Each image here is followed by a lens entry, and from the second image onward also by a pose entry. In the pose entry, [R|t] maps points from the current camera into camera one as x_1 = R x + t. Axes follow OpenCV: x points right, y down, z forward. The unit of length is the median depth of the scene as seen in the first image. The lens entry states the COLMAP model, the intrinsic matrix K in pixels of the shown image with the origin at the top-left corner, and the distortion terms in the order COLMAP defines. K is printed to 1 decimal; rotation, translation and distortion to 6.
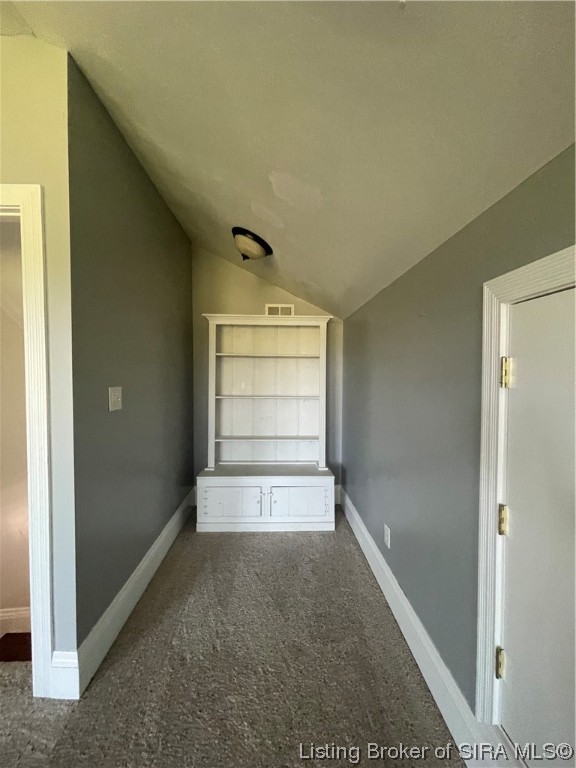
lens RADIAL K [[309.4, 0, 288.4], [0, 309.4, 381.7], [0, 0, 1]] dist [-0.001907, 0.000650]
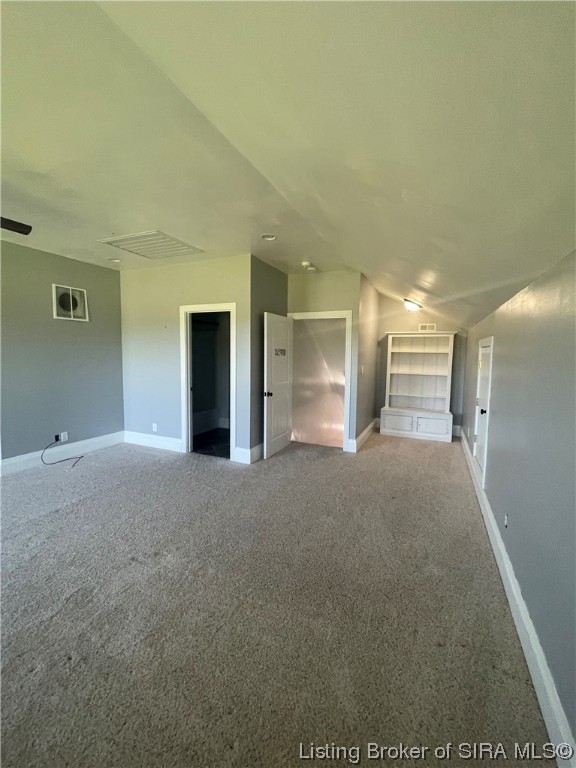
lens RADIAL K [[309.4, 0, 293.1], [0, 309.4, 380.4], [0, 0, 1]] dist [-0.001907, 0.000650]
pose [[0.891916, 0.046180, -0.449837, 0.120703], [-0.021493, 0.997977, 0.059836, -0.012032], [0.451690, -0.043700, 0.891104, -1.195102]]
